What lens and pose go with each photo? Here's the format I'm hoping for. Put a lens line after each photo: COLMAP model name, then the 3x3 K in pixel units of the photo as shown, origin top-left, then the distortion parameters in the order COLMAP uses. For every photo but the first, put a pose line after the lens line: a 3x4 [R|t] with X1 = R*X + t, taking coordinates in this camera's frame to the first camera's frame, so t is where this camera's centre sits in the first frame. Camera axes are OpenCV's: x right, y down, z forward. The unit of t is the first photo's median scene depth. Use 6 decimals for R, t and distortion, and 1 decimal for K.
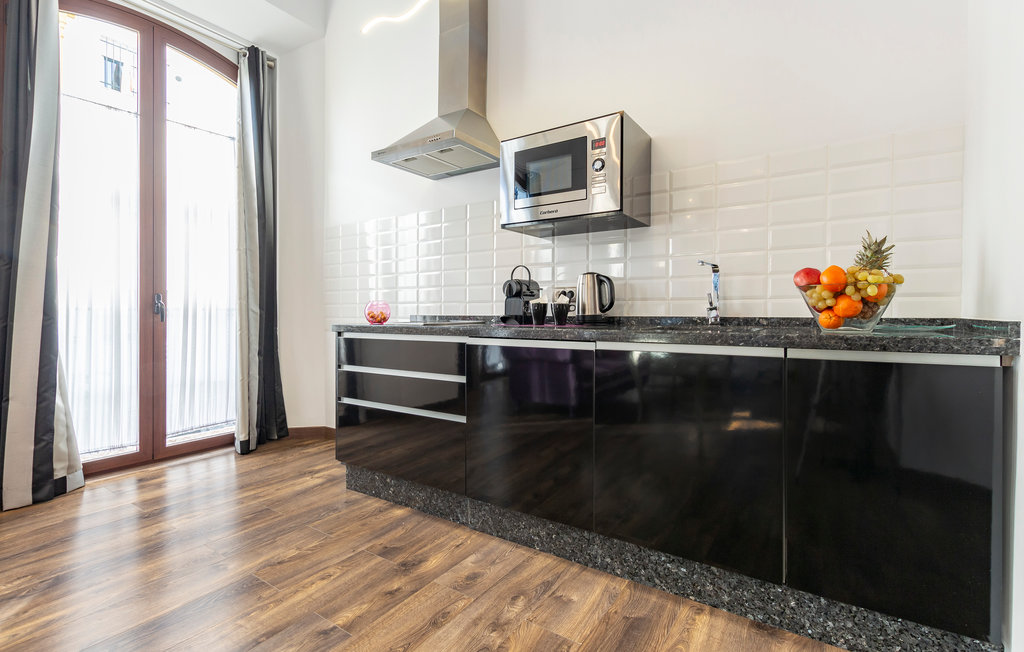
lens RADIAL K [[476.0, 0, 504.0], [0, 476.0, 313.7], [0, 0, 1]] dist [-0.003479, -0.000111]
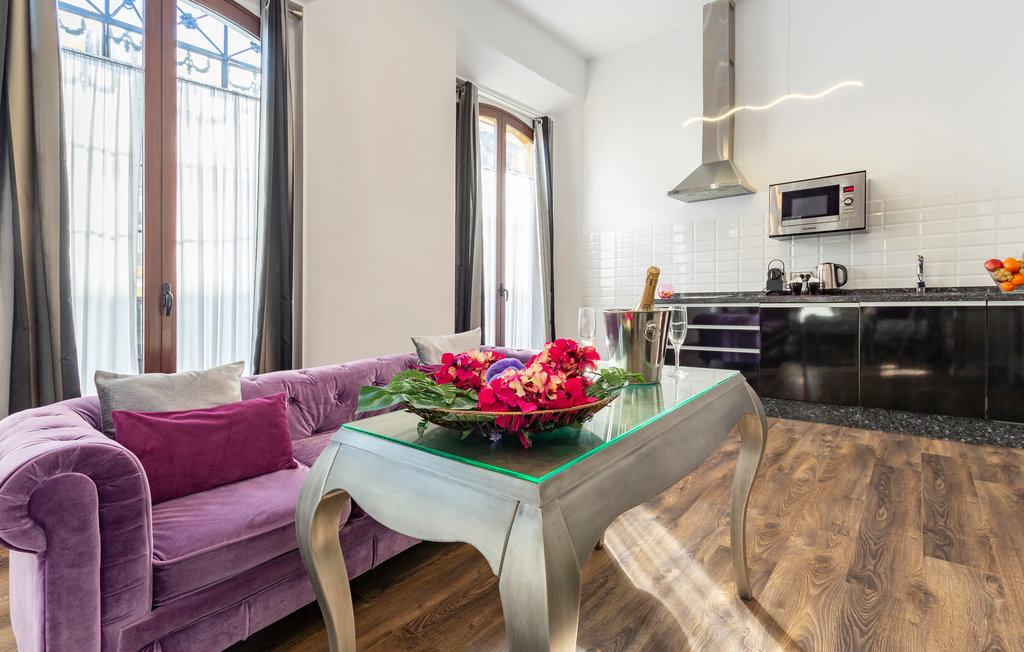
lens RADIAL K [[476.0, 0, 499.8], [0, 476.0, 309.4], [0, 0, 1]] dist [-0.003479, -0.000111]
pose [[0.993746, -0.027373, -0.108261, -0.860561], [0.030701, 0.999102, 0.029192, -0.009769], [0.107365, -0.032333, 0.993694, -0.841857]]
